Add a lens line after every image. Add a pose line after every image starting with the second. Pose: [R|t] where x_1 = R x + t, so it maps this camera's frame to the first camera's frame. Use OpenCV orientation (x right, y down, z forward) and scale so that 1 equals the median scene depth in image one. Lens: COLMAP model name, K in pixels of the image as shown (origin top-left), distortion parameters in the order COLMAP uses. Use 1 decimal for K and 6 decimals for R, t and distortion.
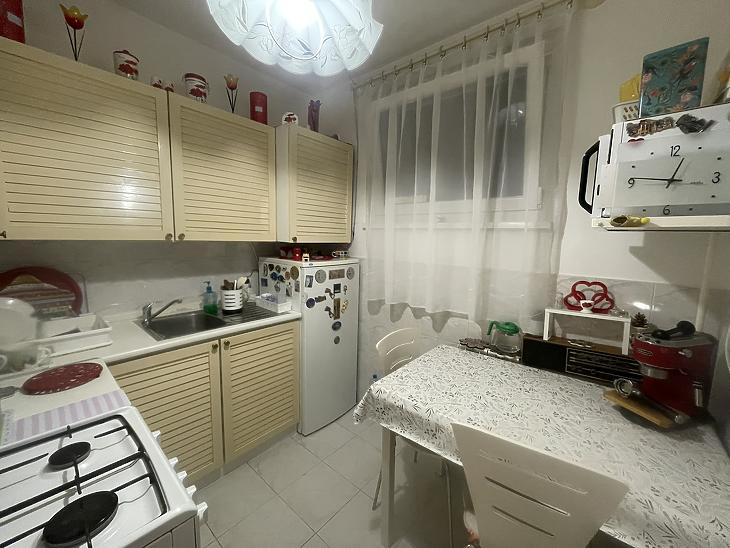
lens RADIAL K [[291.2, 0, 365.0], [0, 291.2, 273.1], [0, 0, 1]] dist [-0.002809, -0.000647]
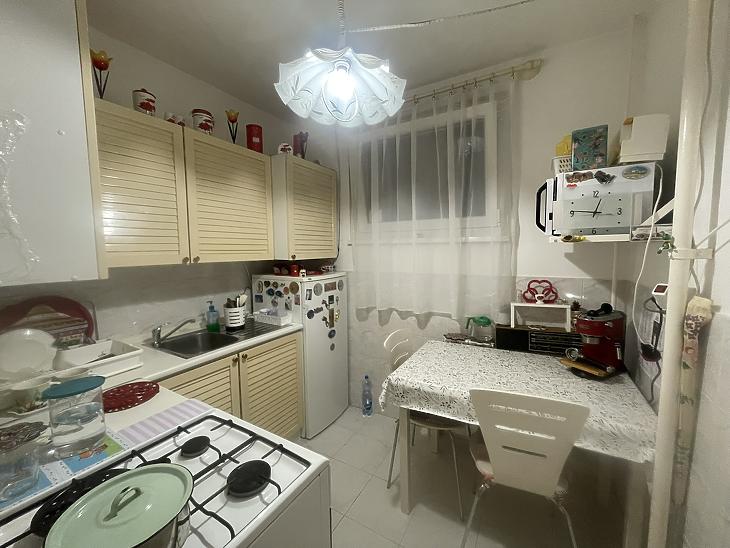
lens RADIAL K [[291.2, 0, 364.5], [0, 291.2, 273.4], [0, 0, 1]] dist [-0.002809, -0.000647]
pose [[0.983142, -0.051933, 0.175315, -0.235070], [0.058394, 0.997784, -0.031892, -0.005125], [-0.173270, 0.041592, 0.983996, -0.161879]]
